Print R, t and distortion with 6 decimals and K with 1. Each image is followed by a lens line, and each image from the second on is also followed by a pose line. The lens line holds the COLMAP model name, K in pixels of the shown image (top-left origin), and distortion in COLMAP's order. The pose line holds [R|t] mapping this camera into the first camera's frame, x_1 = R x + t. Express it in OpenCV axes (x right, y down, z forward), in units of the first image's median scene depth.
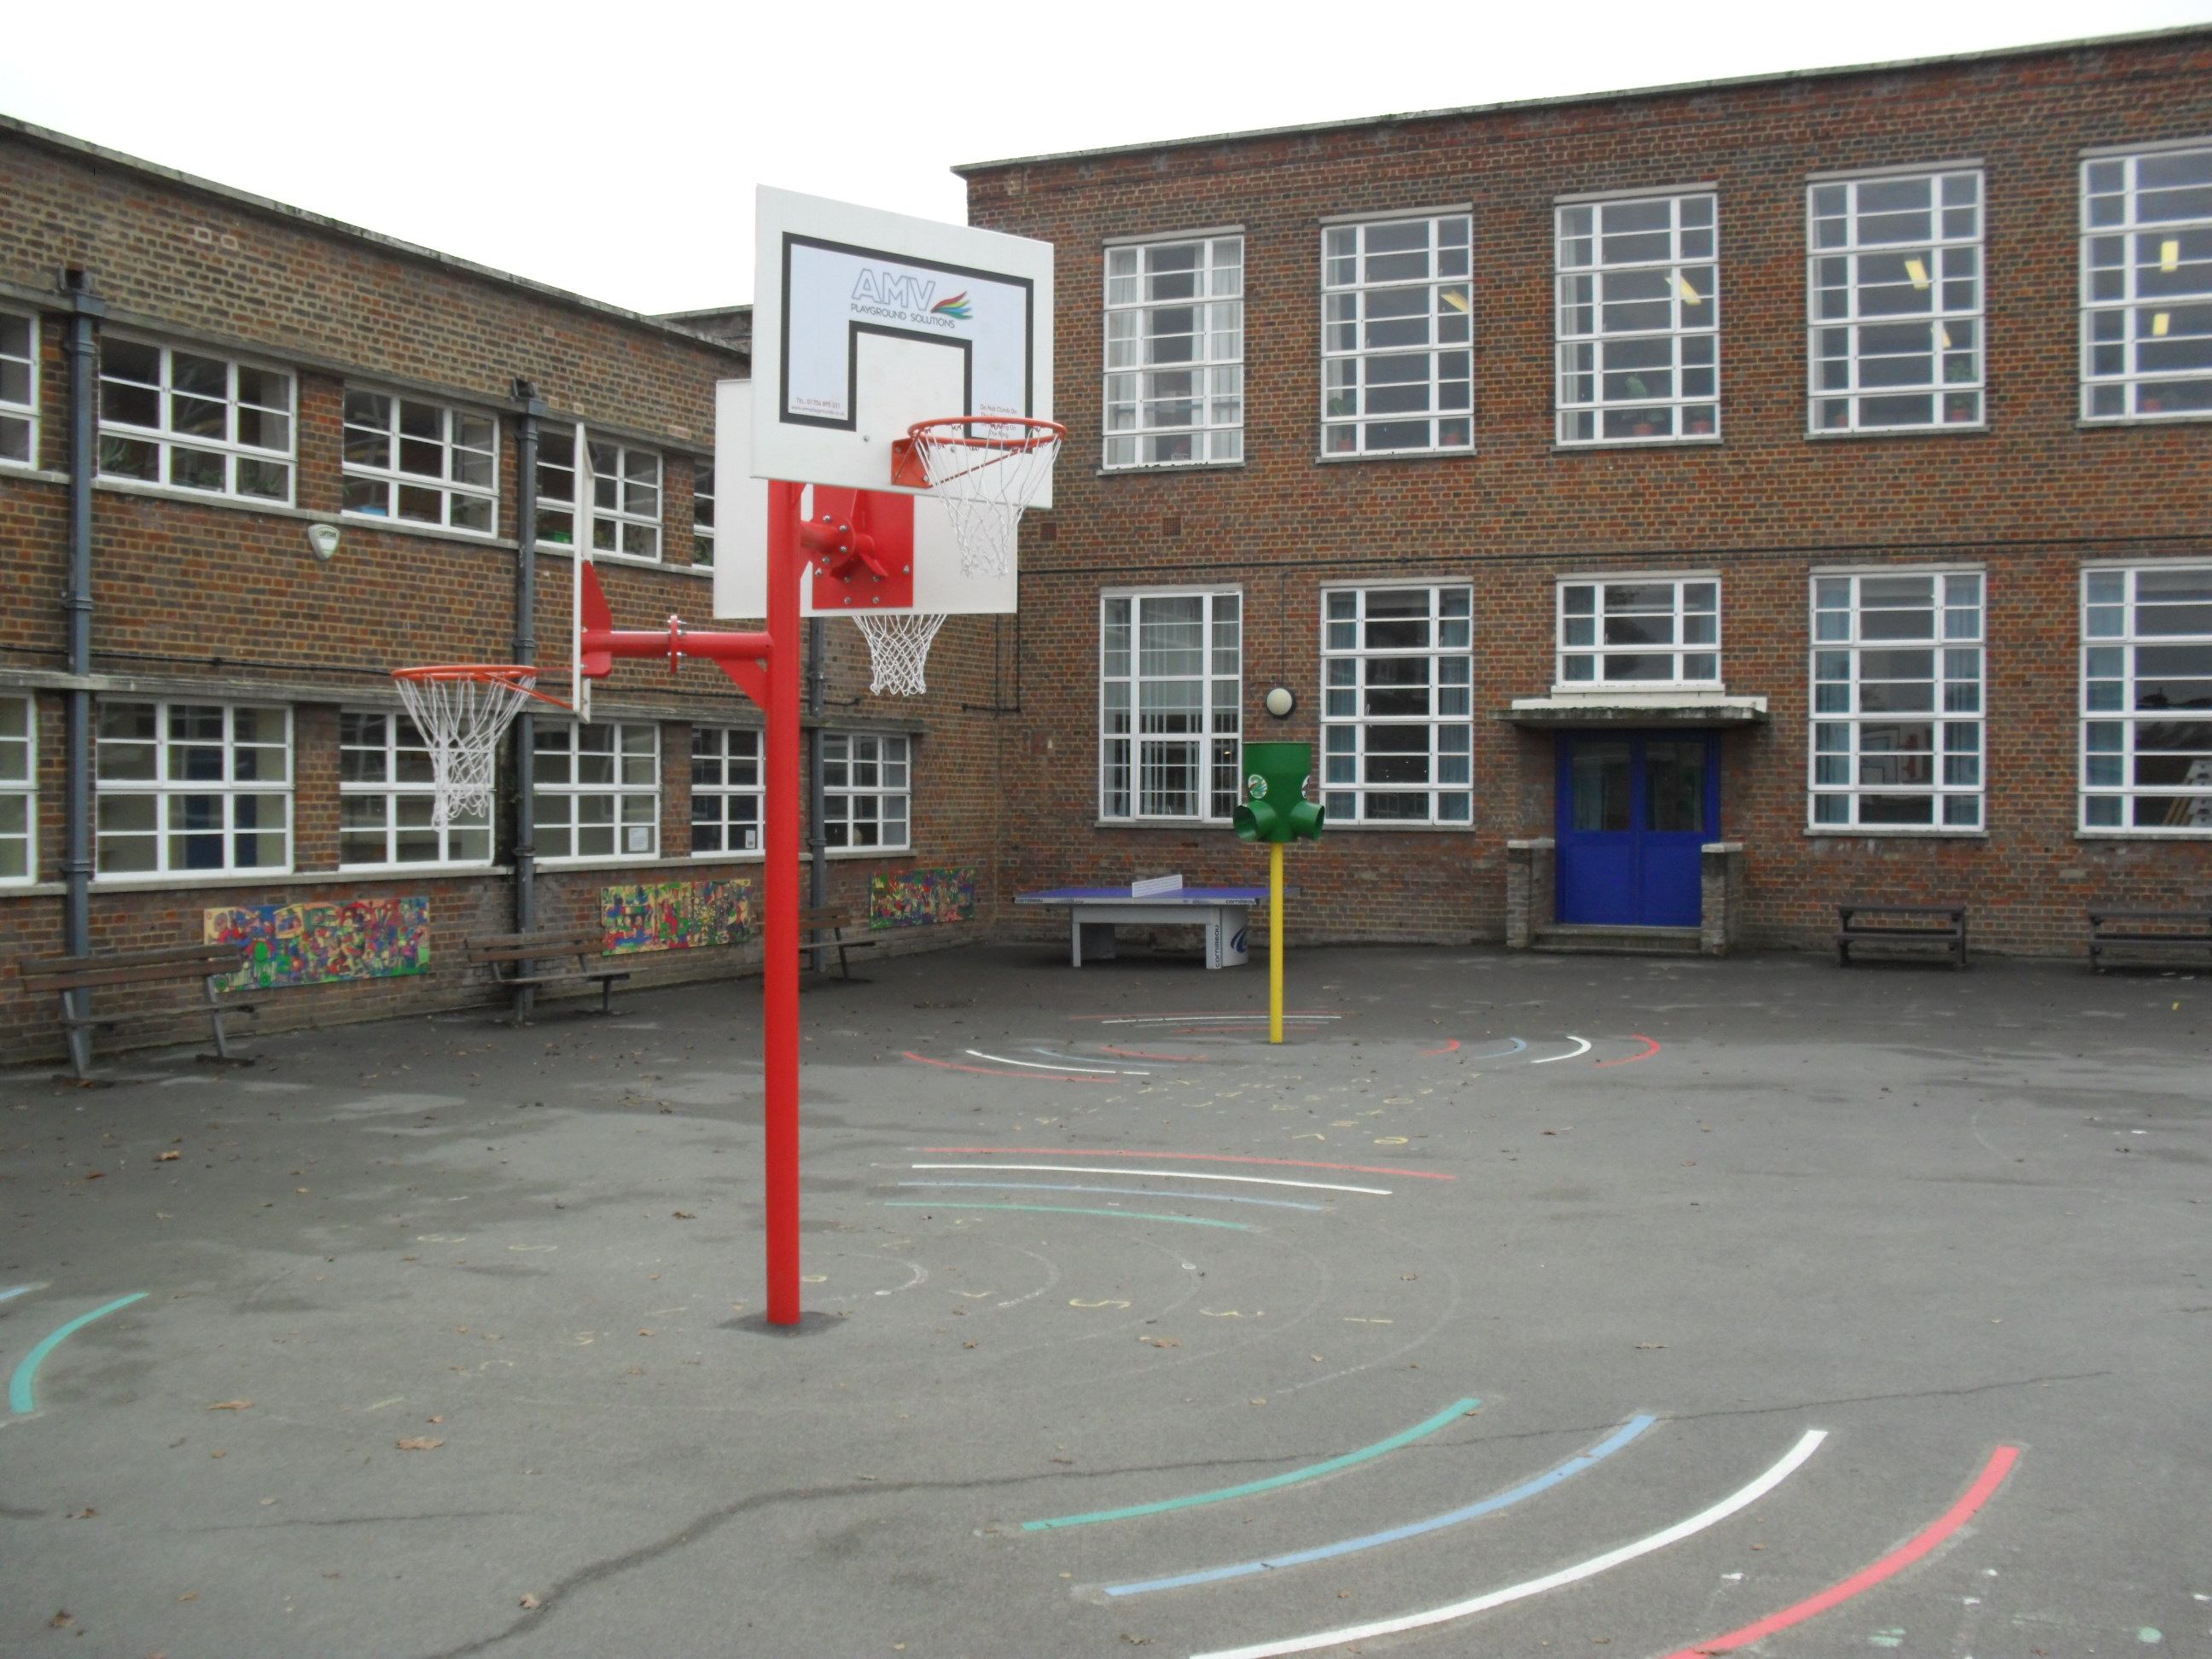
lens RADIAL K [[2339.8, 0, 1113.2], [0, 2339.8, 843.3], [0, 0, 1]] dist [-0.090756, 0.000000]
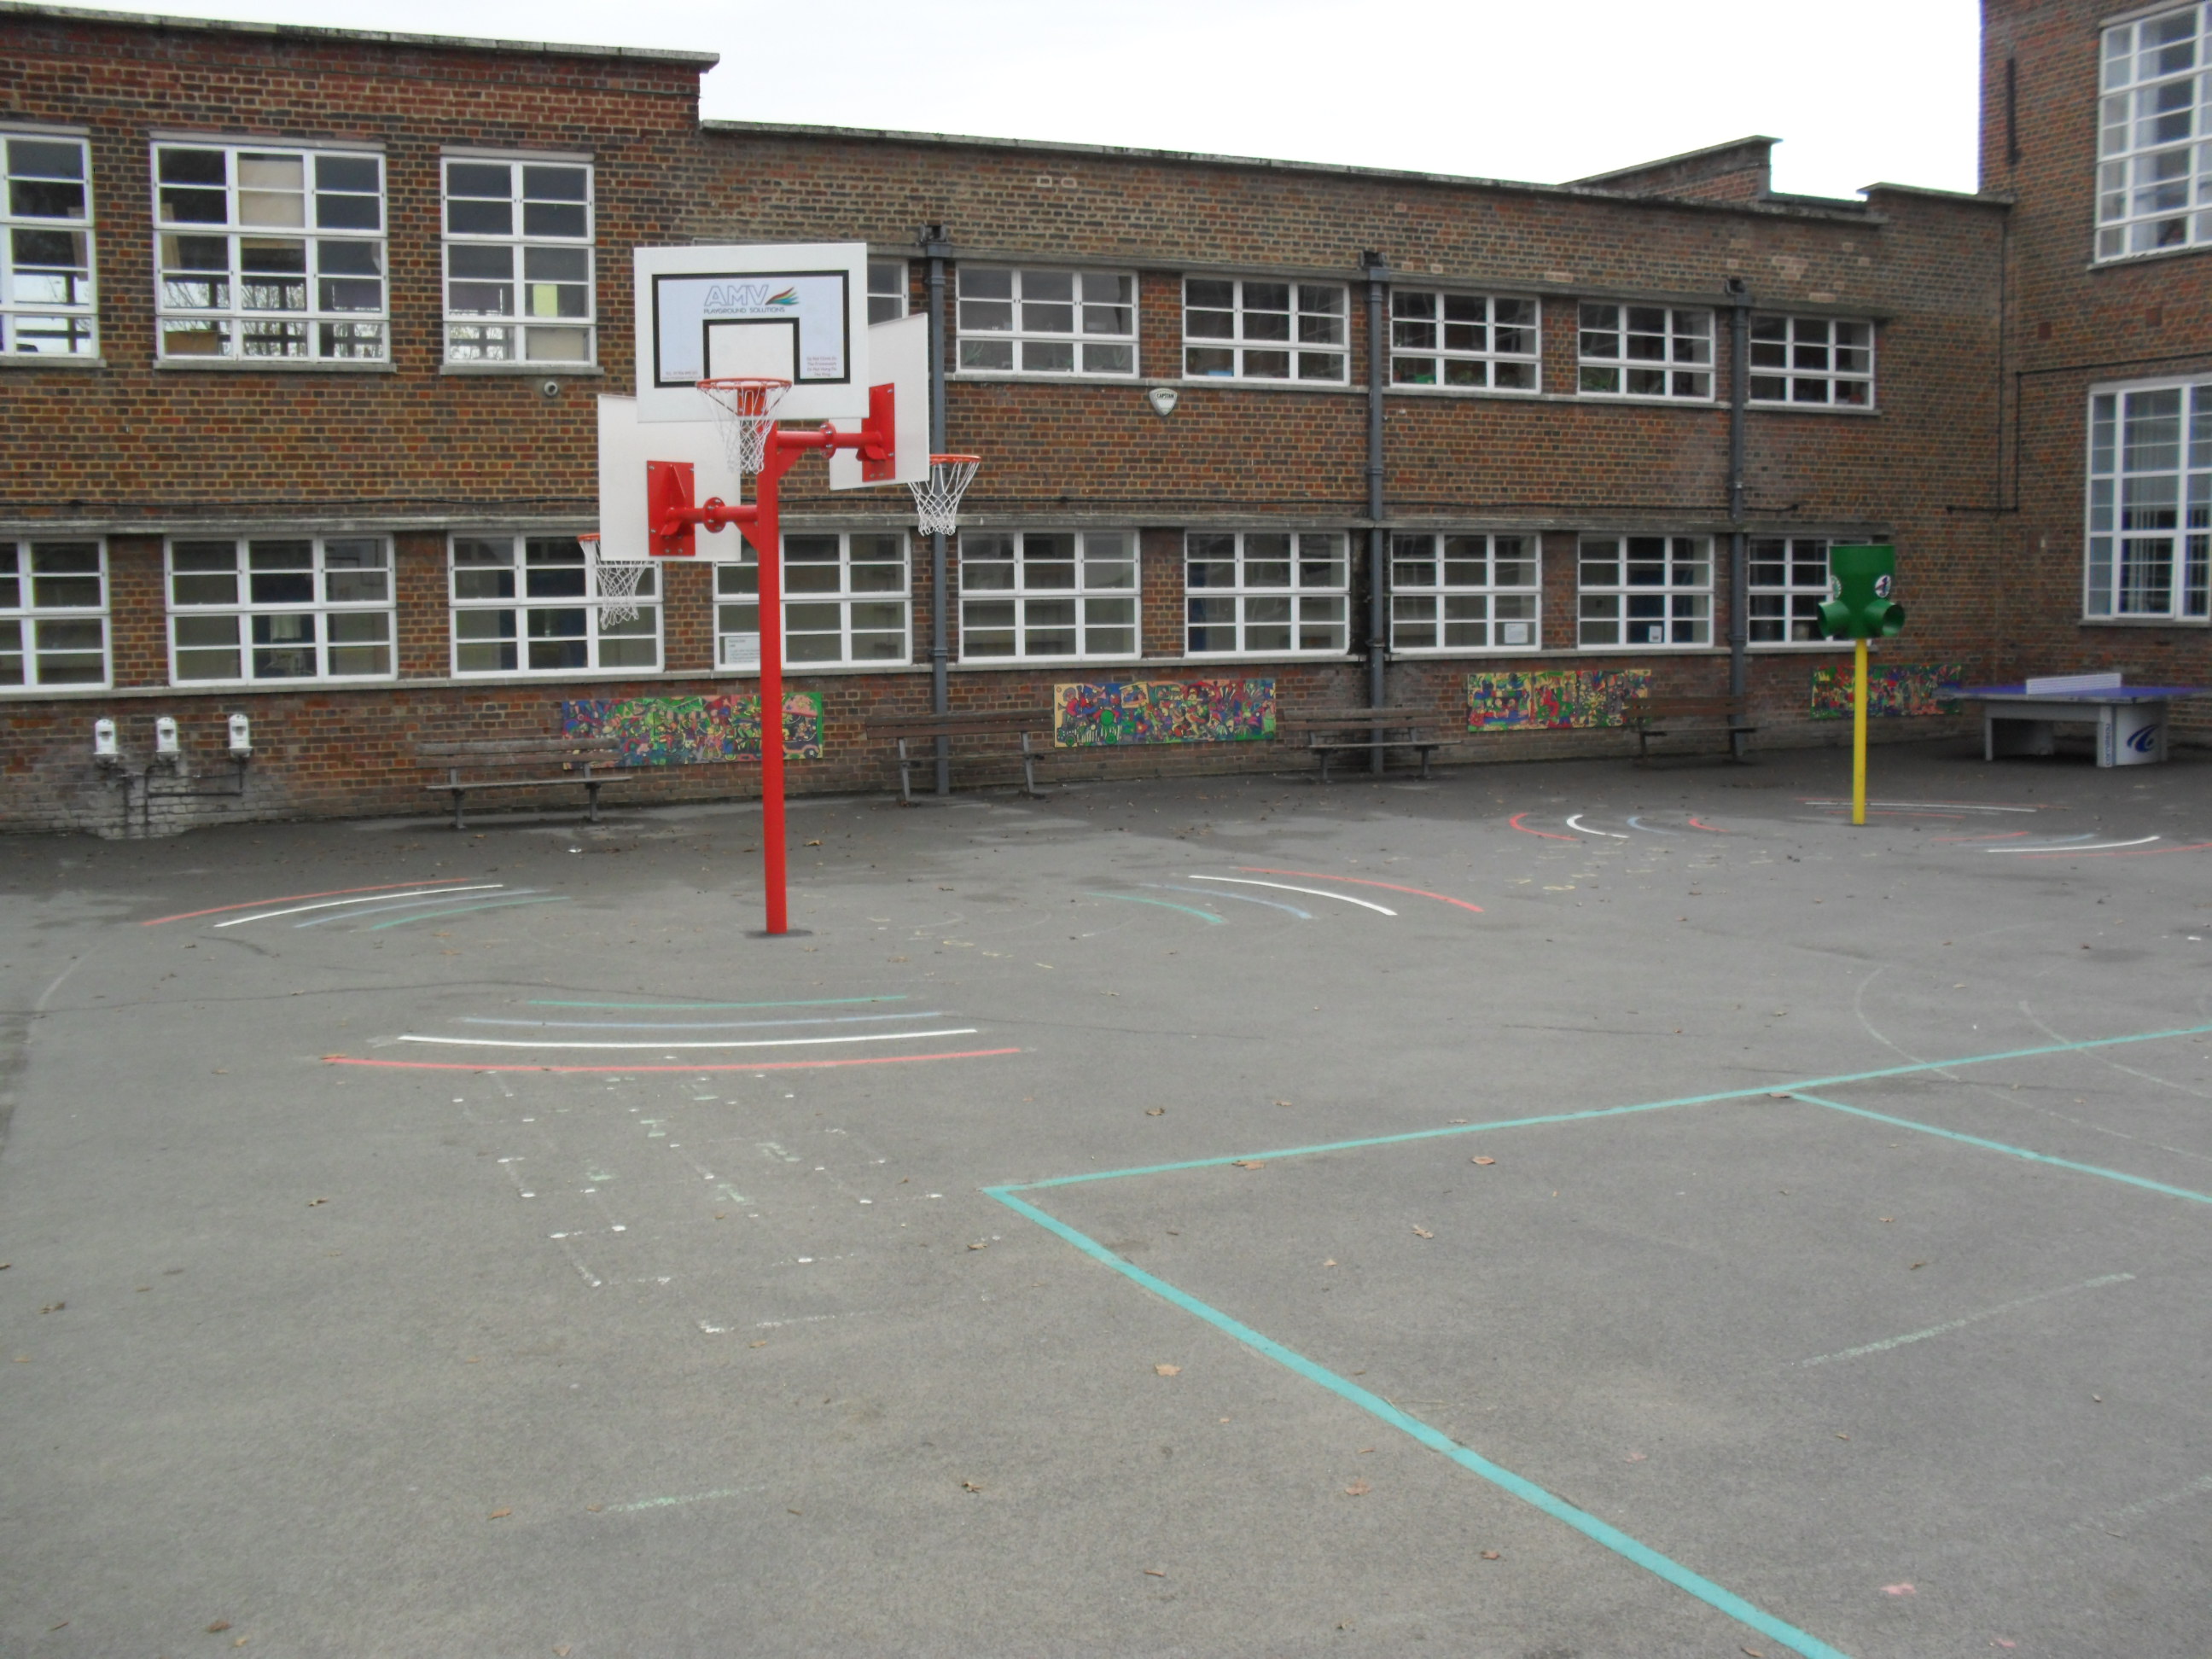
lens RADIAL K [[2339.8, 0, 1105.9], [0, 2339.8, 832.7], [0, 0, 1]] dist [-0.090756, 0.000000]
pose [[0.777177, 0.055118, -0.626864, 0.368980], [-0.002596, 0.996429, 0.084393, -0.000342], [0.629277, -0.063961, 0.774545, -0.038398]]
